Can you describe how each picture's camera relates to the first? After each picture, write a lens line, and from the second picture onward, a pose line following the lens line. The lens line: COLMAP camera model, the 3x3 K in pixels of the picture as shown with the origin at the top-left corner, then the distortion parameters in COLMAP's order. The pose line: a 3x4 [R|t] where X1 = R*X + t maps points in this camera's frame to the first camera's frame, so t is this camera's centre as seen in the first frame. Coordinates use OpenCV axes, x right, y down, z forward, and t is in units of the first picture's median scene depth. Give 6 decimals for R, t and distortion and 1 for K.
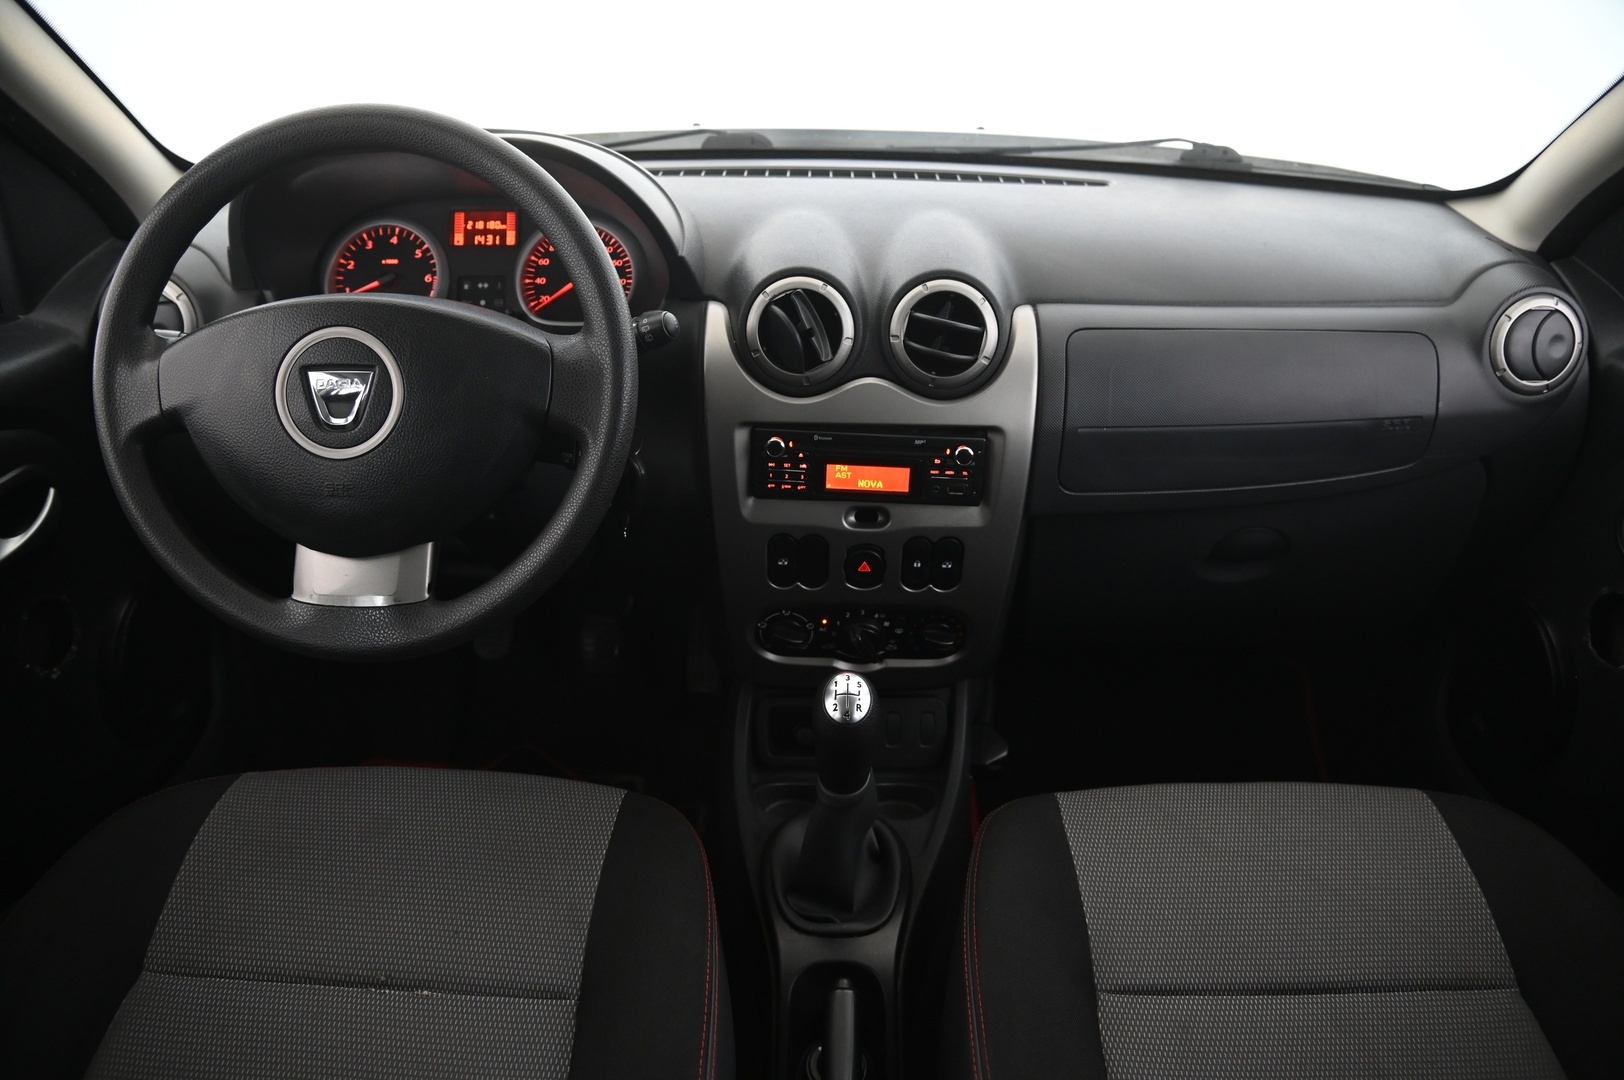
lens RADIAL K [[1096.6, 0, 812.0], [0, 1096.6, 540.0], [0, 0, 1]] dist [-0.128545, 0.082281]
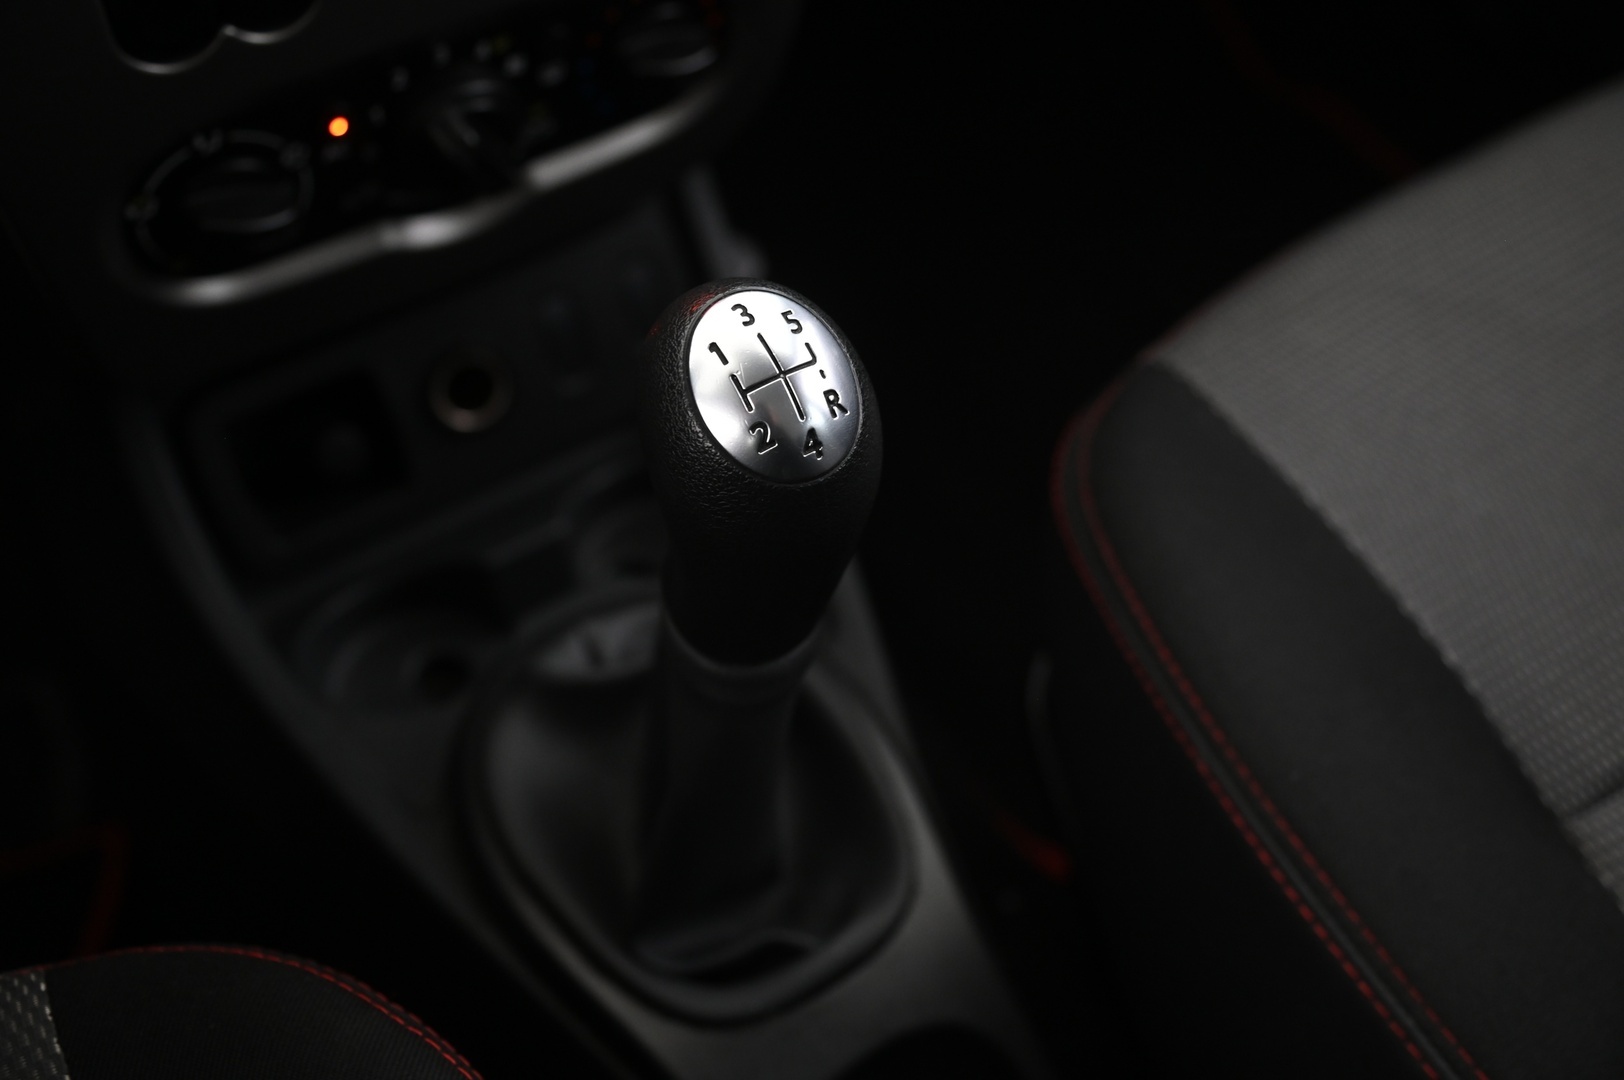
lens RADIAL K [[1820.9, 0, 812.0], [0, 1820.9, 540.0], [0, 0, 1]] dist [0.053983, 0.001999]
pose [[0.828506, -0.435091, 0.352525, -0.117952], [0.265644, 0.859561, 0.436564, -0.016106], [-0.492962, -0.268050, 0.827730, 0.507589]]
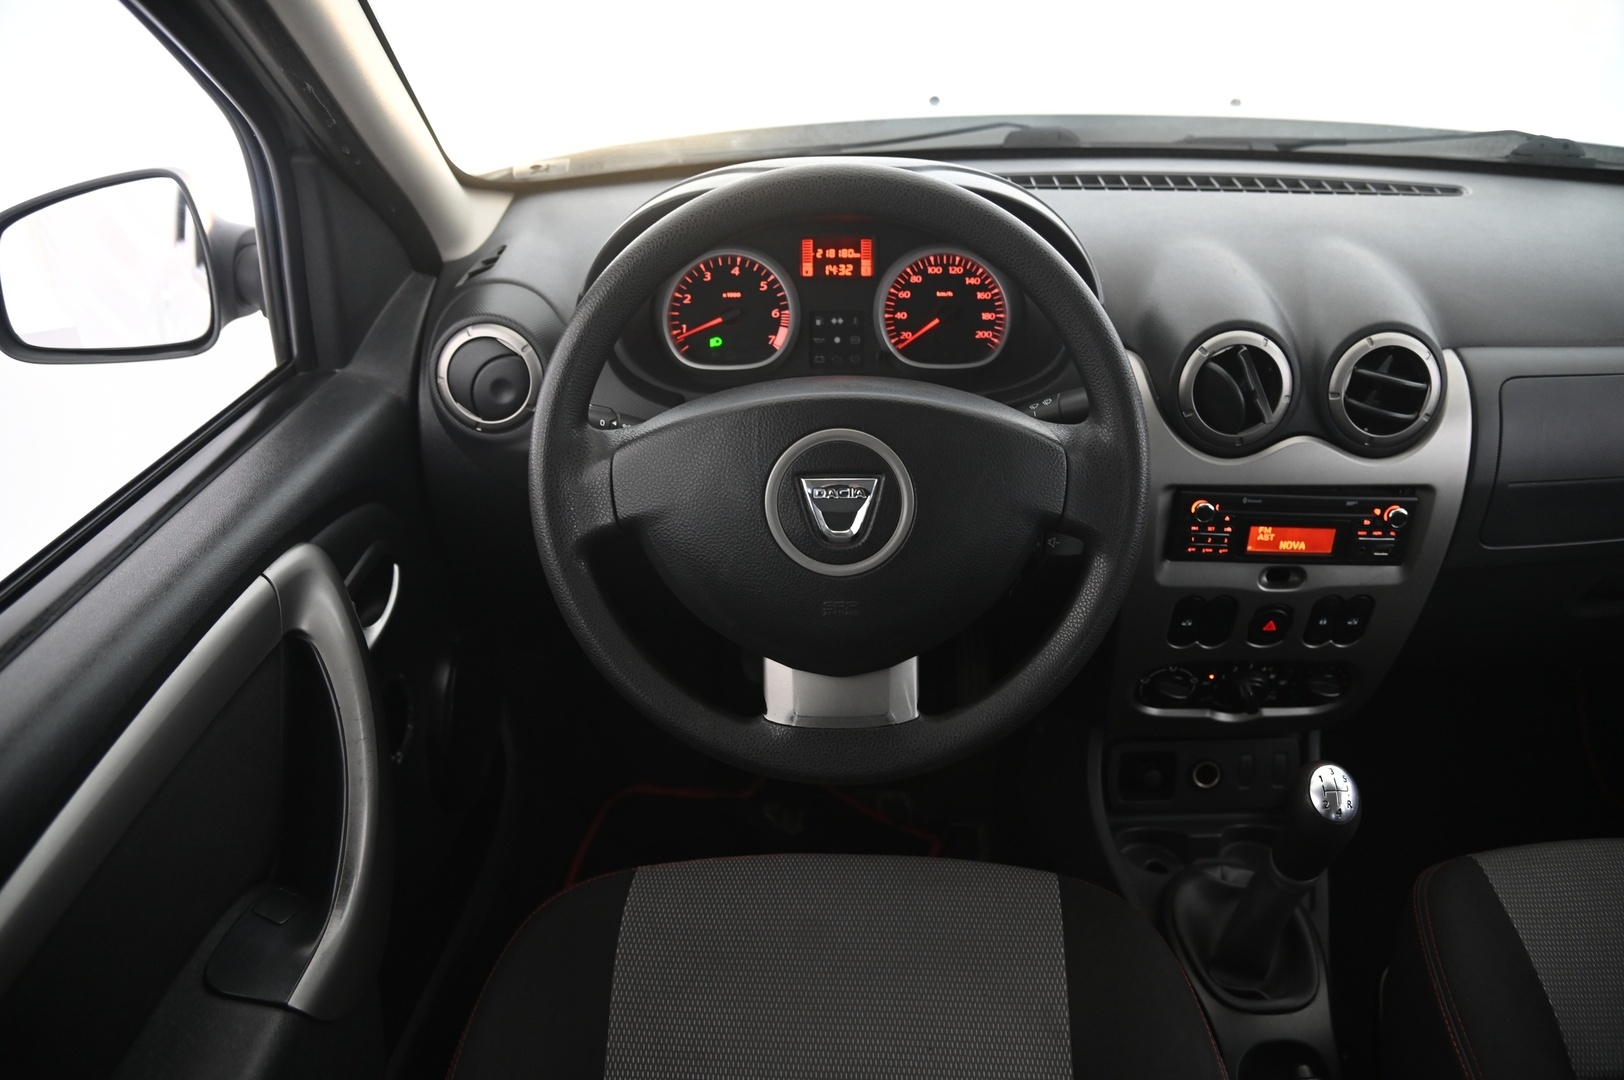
lens RADIAL K [[1096.0, 0, 821.8], [0, 1096.0, 544.3], [0, 0, 1]] dist [-0.113993, 0.065655]
pose [[0.999782, -0.020074, -0.005658, -0.344859], [0.020481, 0.996195, 0.084711, -0.137261], [0.003936, -0.084809, 0.996389, 0.067000]]
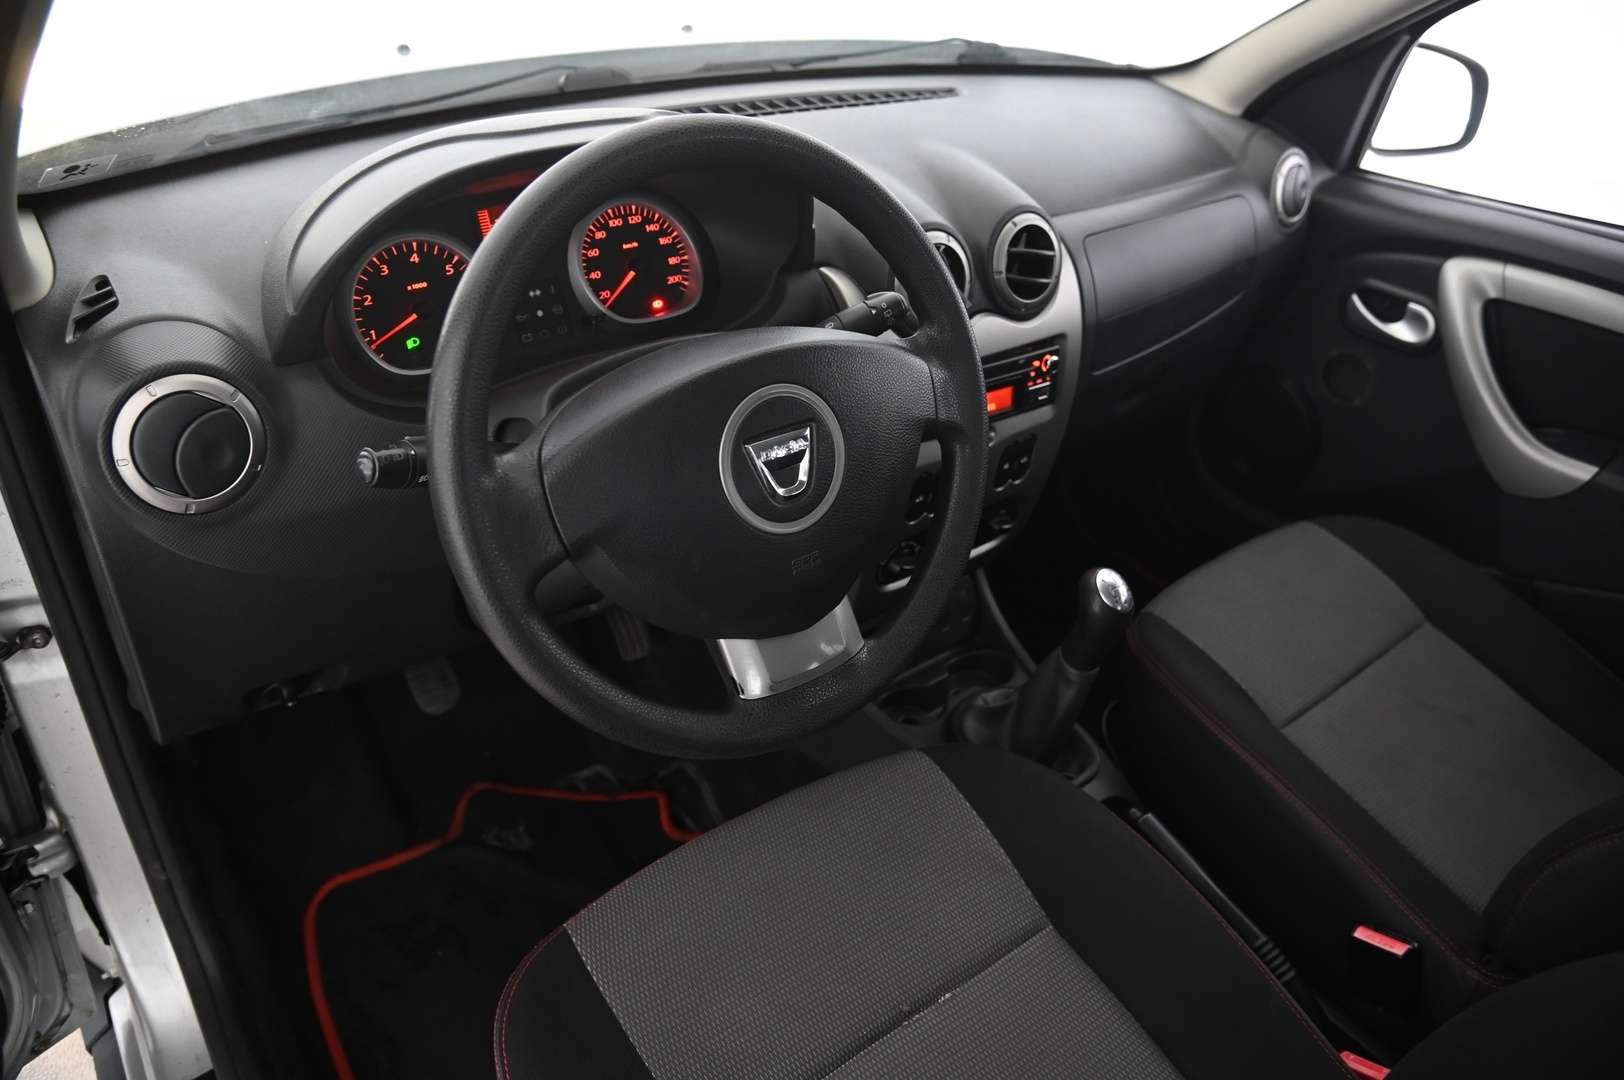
lens RADIAL K [[1096.6, 0, 812.0], [0, 1096.6, 540.0], [0, 0, 1]] dist [-0.128545, 0.082281]
pose [[0.786380, -0.315589, 0.531046, -0.702652], [0.235775, 0.947911, 0.214184, -0.199276], [-0.570978, -0.043223, 0.819827, 0.187762]]
